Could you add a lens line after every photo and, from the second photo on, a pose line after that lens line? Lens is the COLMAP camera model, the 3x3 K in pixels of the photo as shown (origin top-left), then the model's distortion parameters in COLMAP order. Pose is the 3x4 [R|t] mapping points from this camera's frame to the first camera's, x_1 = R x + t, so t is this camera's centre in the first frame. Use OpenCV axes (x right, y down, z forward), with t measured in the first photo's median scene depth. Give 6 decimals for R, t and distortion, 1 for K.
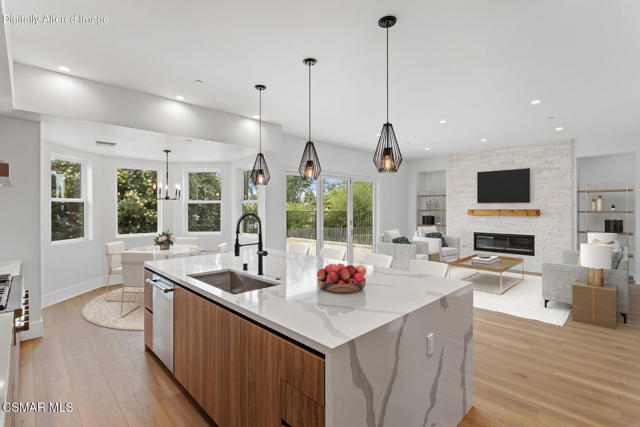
lens RADIAL K [[303.8, 0, 318.6], [0, 303.8, 209.1], [0, 0, 1]] dist [0.002918, 0.001731]
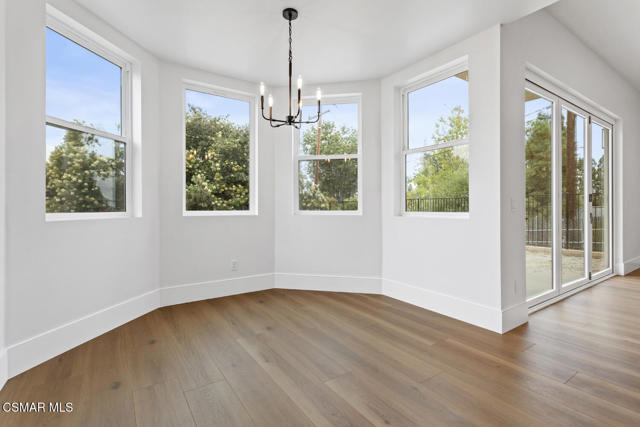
lens RADIAL K [[303.8, 0, 319.2], [0, 303.8, 211.5], [0, 0, 1]] dist [0.002918, 0.001731]
pose [[0.986248, 0.012296, -0.164813, -0.127450], [-0.010047, 0.999845, 0.014471, 0.028039], [0.164965, -0.012617, 0.986219, 0.190871]]
